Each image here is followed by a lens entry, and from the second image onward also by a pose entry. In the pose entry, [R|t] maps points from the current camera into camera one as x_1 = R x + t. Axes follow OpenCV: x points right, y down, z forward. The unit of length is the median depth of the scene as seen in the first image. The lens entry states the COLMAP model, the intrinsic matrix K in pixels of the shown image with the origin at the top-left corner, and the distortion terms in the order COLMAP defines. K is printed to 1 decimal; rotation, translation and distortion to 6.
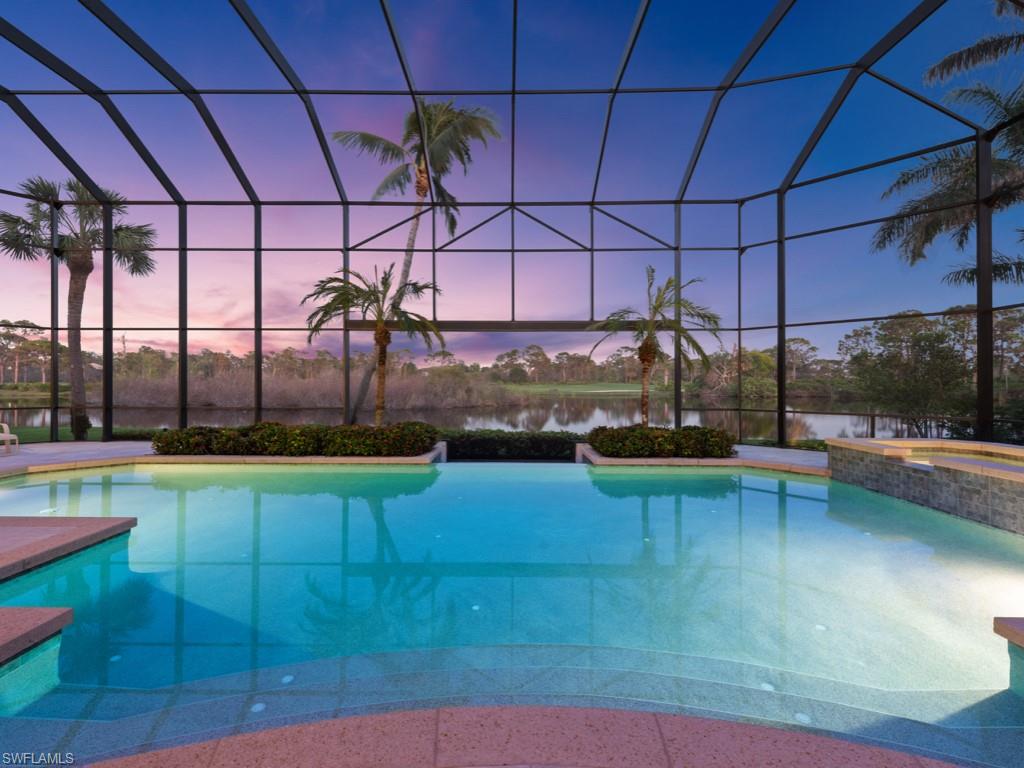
lens RADIAL K [[446.7, 0, 511.5], [0, 446.7, 386.5], [0, 0, 1]] dist [0.009145, -0.000529]
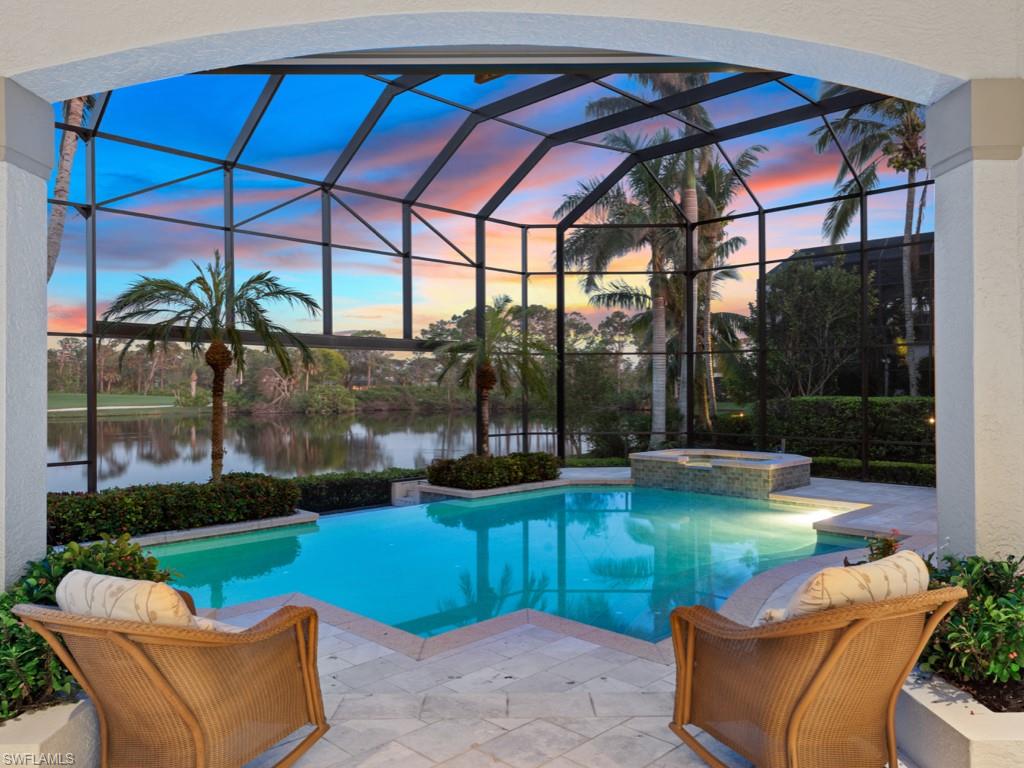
lens RADIAL K [[730.5, 0, 510.9], [0, 730.5, 384.7], [0, 0, 1]] dist [0.003675, 0.000169]
pose [[0.705560, -0.001269, 0.708649, -0.840165], [0.012362, 0.999868, -0.010517, -0.051052], [-0.708543, 0.016181, 0.705482, -0.166911]]
